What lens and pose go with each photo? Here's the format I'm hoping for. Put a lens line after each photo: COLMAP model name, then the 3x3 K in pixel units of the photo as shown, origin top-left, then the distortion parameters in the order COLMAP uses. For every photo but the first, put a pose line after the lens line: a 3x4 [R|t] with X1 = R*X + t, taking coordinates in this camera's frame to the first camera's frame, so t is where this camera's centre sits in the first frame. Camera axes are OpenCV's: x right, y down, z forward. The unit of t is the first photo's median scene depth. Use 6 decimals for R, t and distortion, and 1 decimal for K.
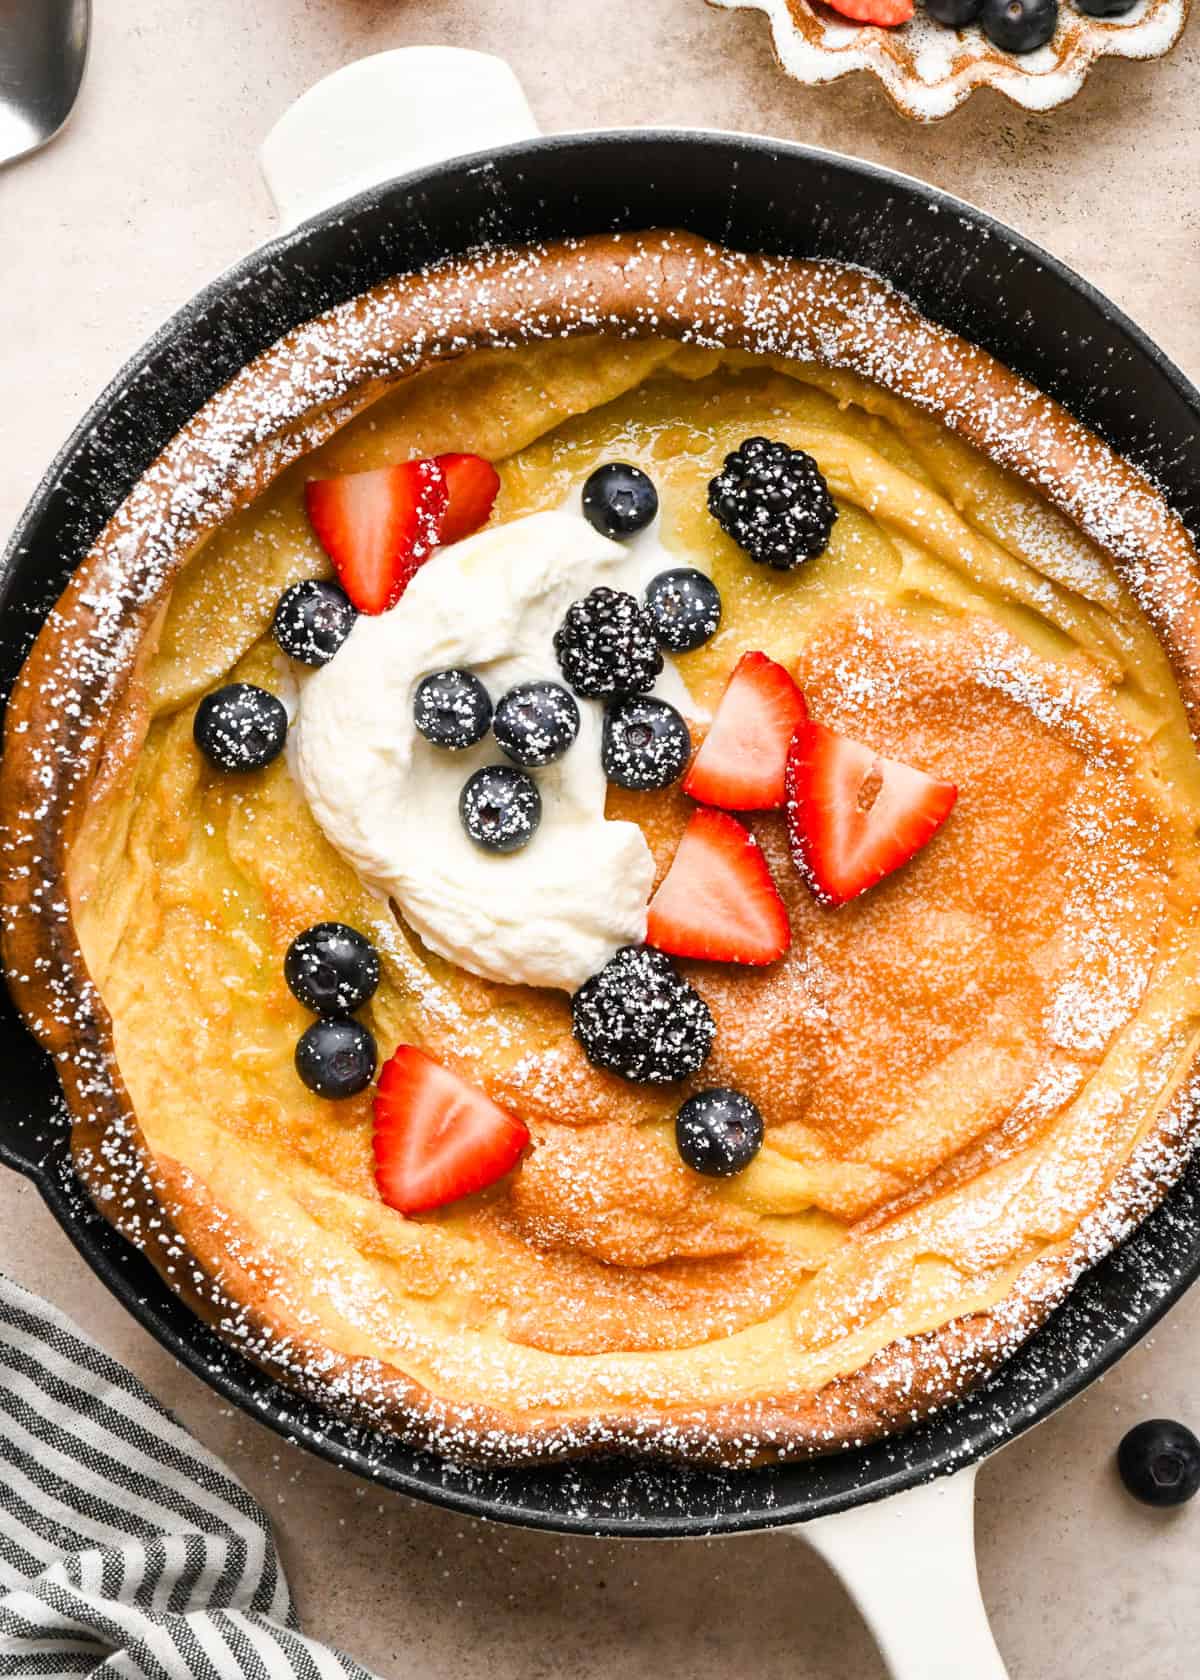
lens RADIAL K [[3028.2, 0, 608.6], [0, 3028.2, 836.4], [0, 0, 1]] dist [0.002405, 0.000000]
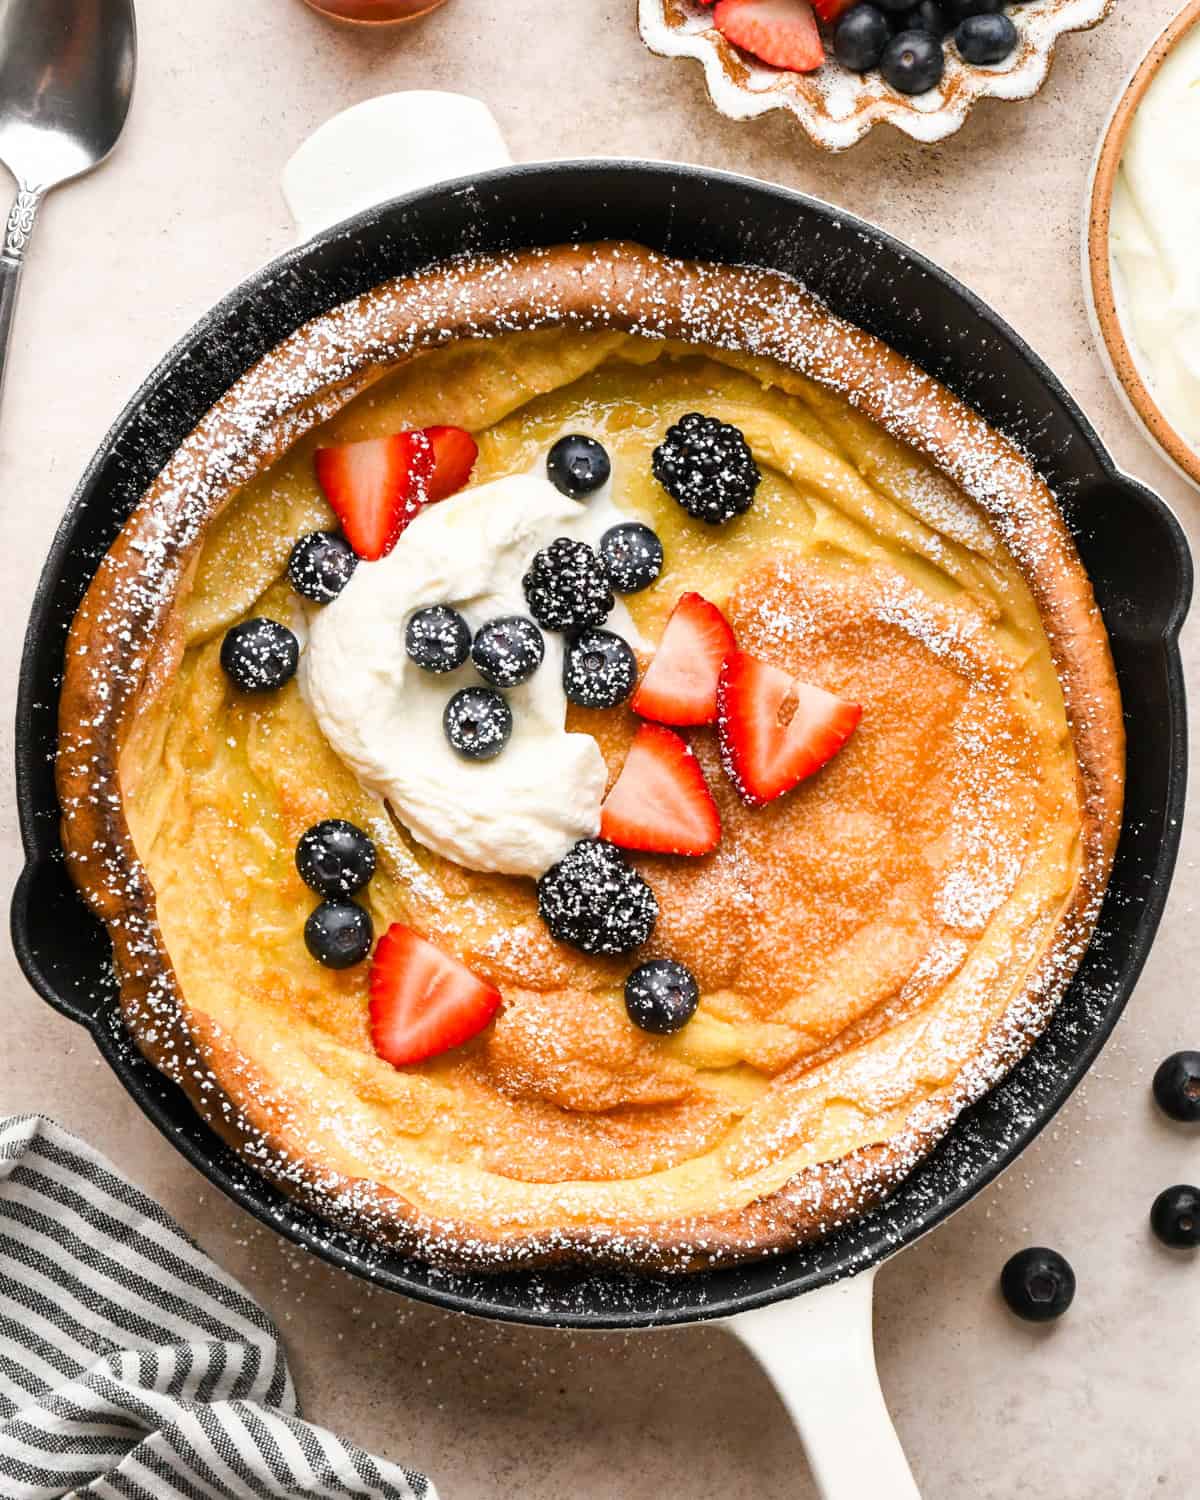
lens RADIAL K [[3058.4, 0, 586.0], [0, 3058.4, 760.3], [0, 0, 1]] dist [-0.025964, 0.000000]
pose [[0.999993, 0.001789, 0.003132, 0.003238], [-0.001717, 0.999739, -0.022762, 0.033690], [-0.003172, 0.022756, 0.999736, -0.208799]]
